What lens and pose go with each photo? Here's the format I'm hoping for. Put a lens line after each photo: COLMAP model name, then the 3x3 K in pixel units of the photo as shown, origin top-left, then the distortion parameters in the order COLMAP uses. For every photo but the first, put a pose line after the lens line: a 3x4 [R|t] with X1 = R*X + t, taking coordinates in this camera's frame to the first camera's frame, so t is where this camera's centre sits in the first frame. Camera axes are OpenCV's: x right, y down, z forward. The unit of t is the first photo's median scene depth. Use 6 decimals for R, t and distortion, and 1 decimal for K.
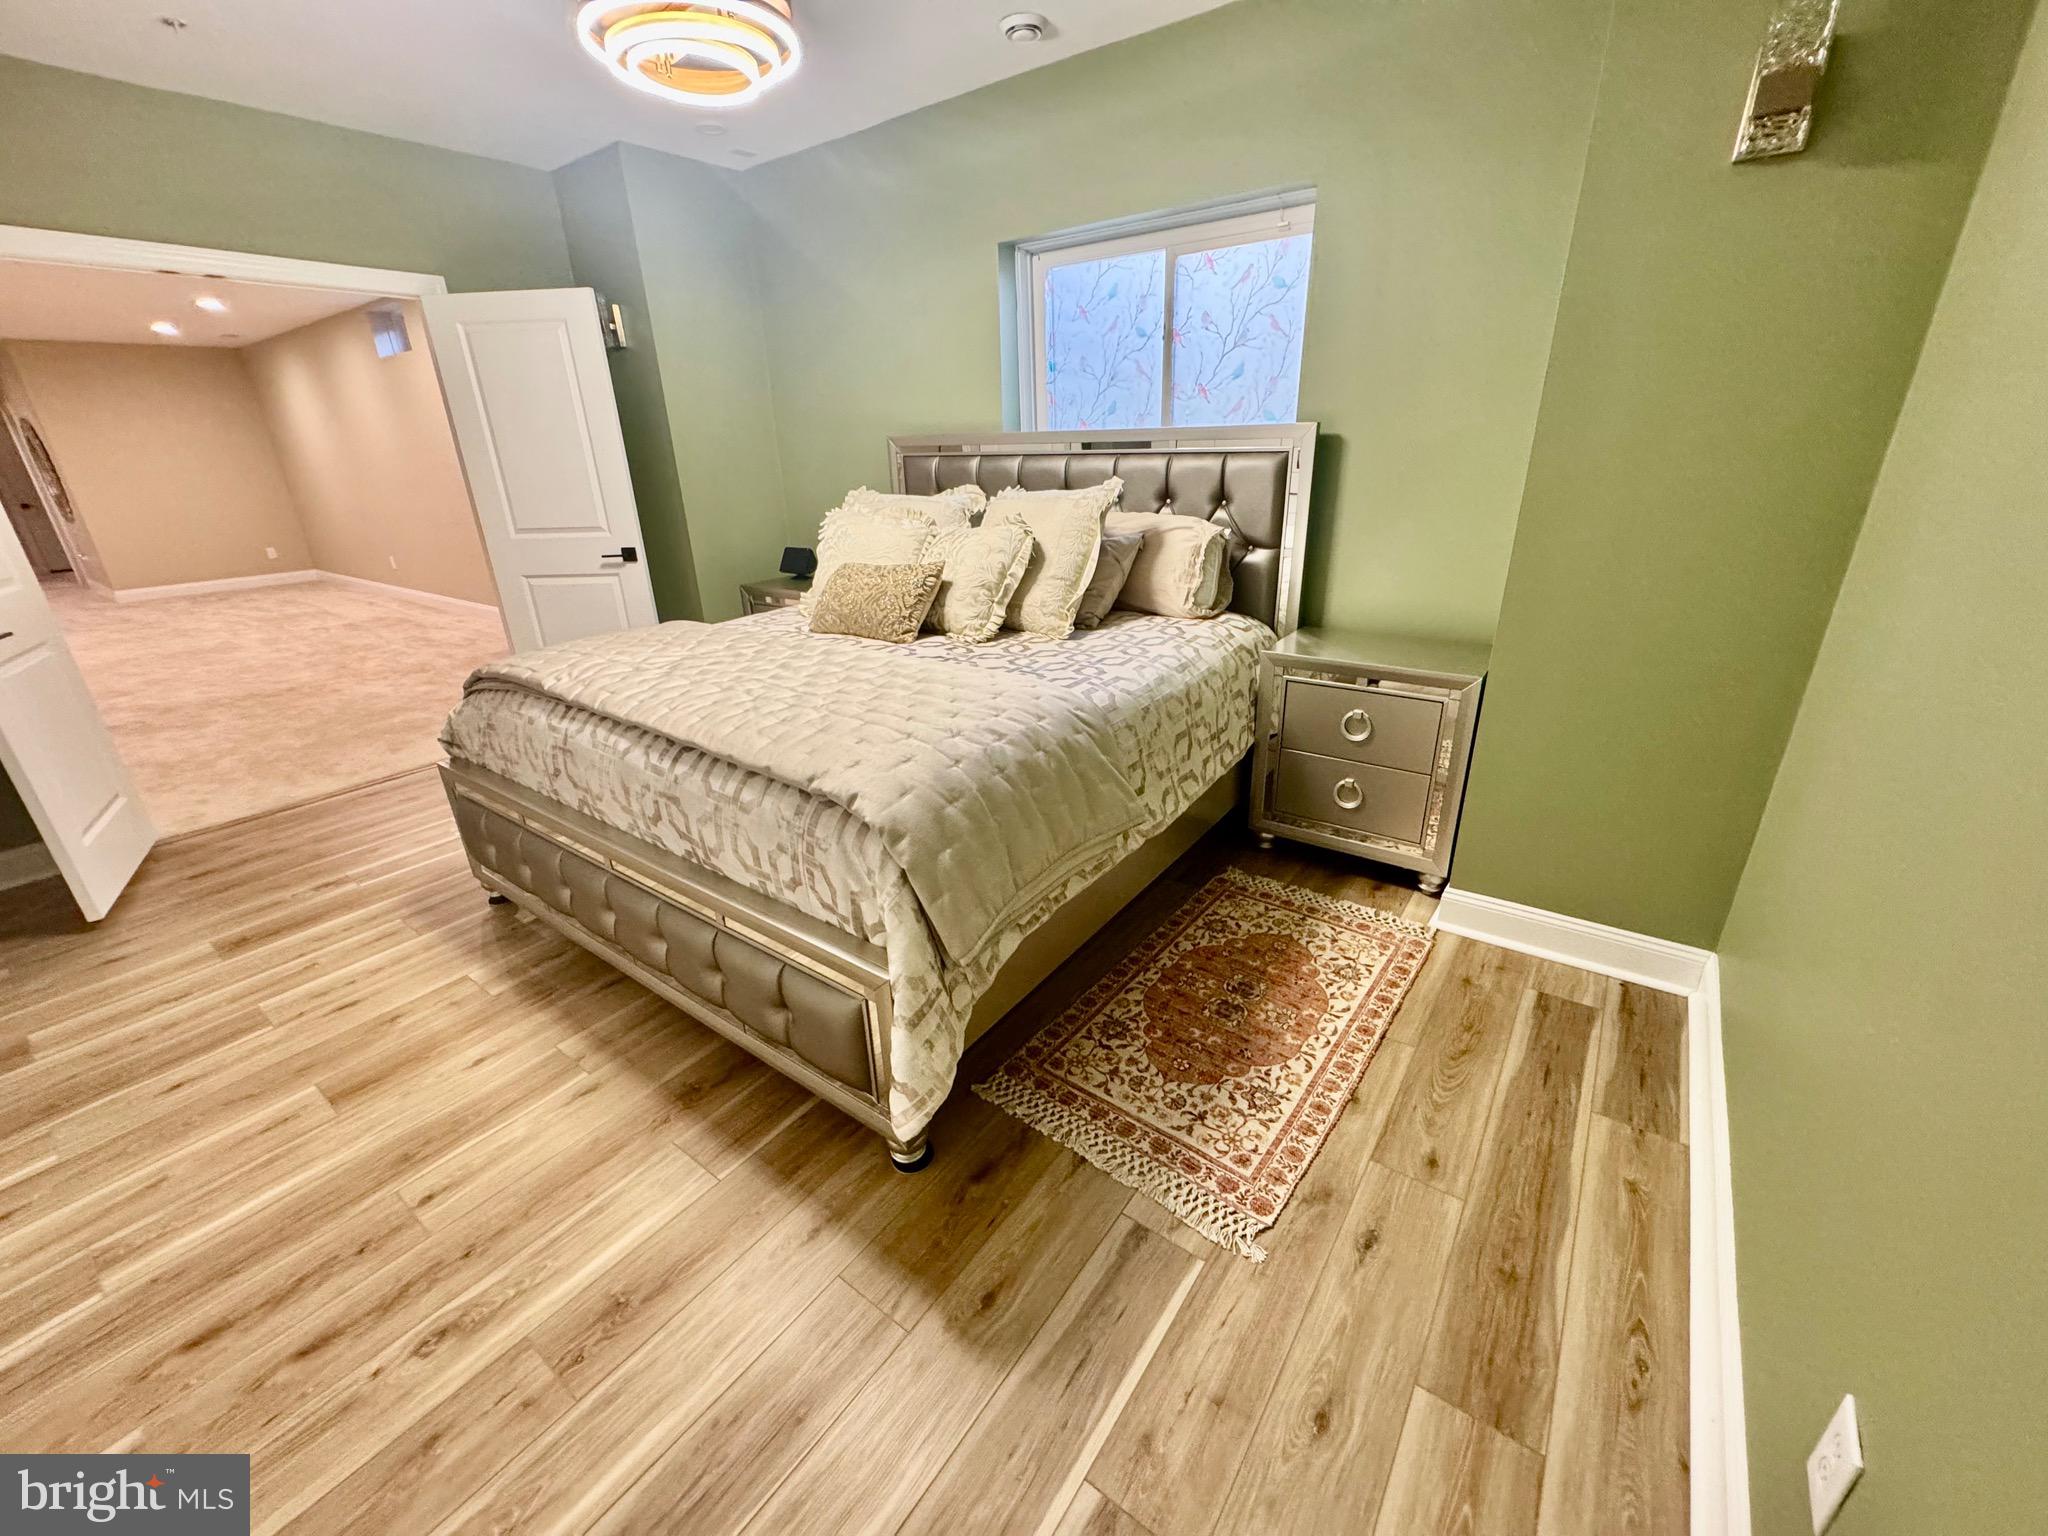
lens RADIAL K [[816.4, 0, 1025.3], [0, 816.4, 770.8], [0, 0, 1]] dist [-0.008087, 0.001462]
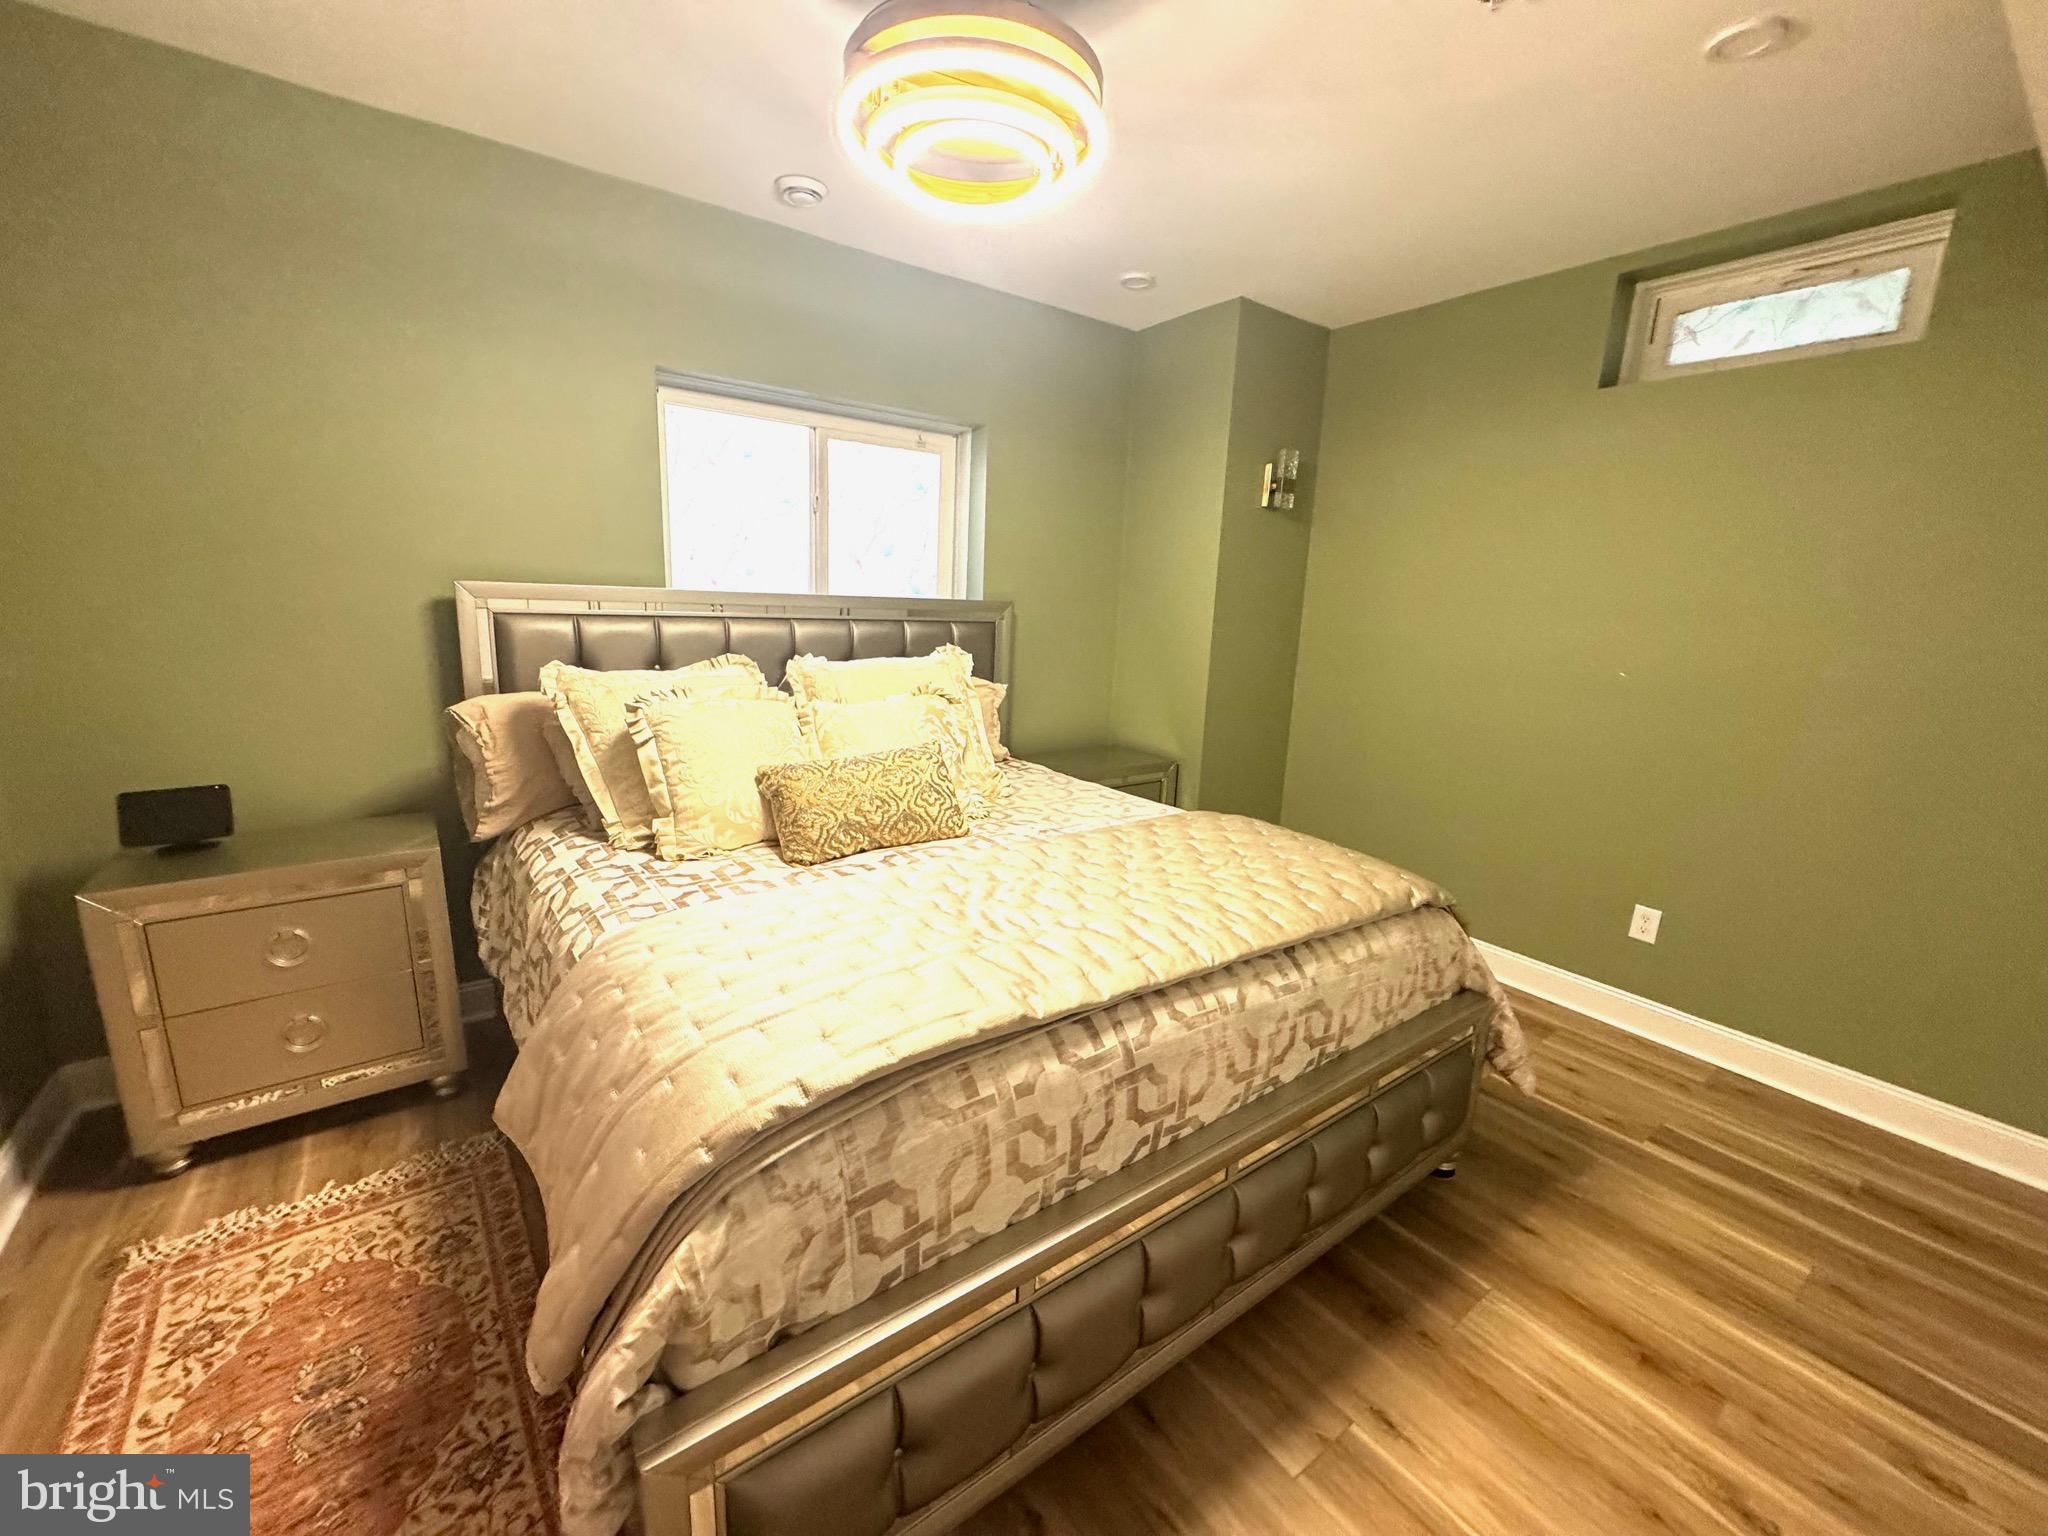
lens RADIAL K [[816.4, 0, 1021.2], [0, 816.4, 771.3], [0, 0, 1]] dist [-0.008087, 0.001462]
pose [[0.303268, -0.161584, 0.939105, -1.218547], [0.318872, 0.945911, 0.059781, -0.333672], [-0.897969, 0.281324, 0.338389, 0.843622]]
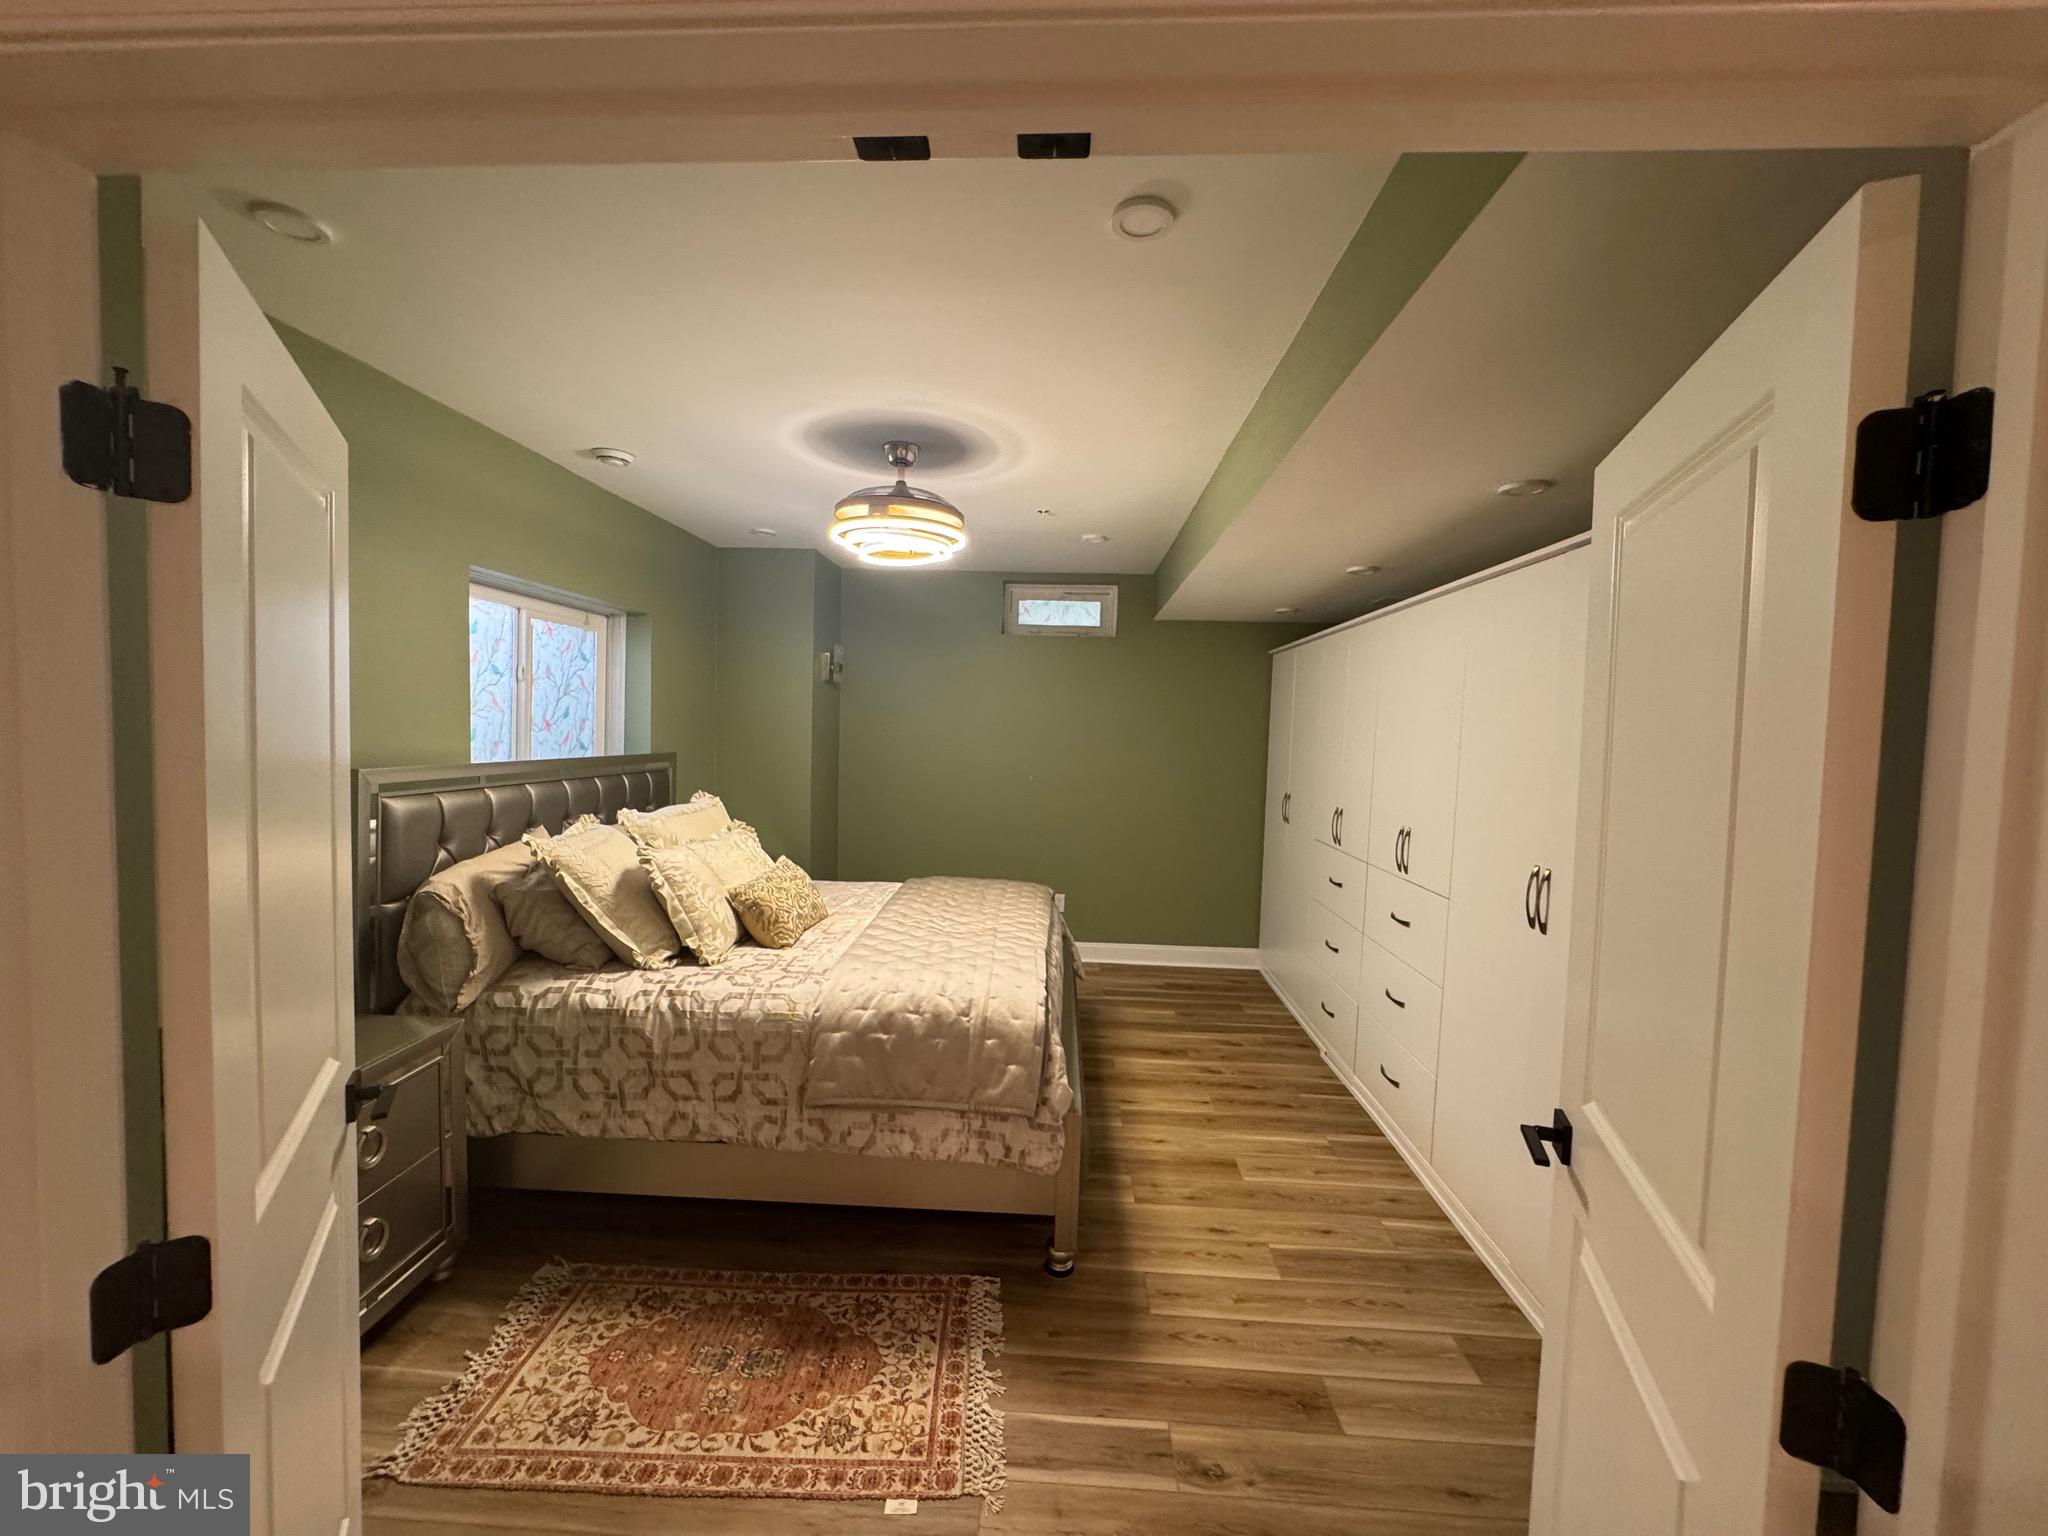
lens RADIAL K [[816.4, 0, 1030.0], [0, 816.4, 764.1], [0, 0, 1]] dist [-0.008087, 0.001462]
pose [[-0.559963, -0.025292, 0.828132, -1.844135], [0.303562, 0.923764, 0.233475, -0.771310], [-0.770903, 0.382126, -0.509596, 1.743959]]
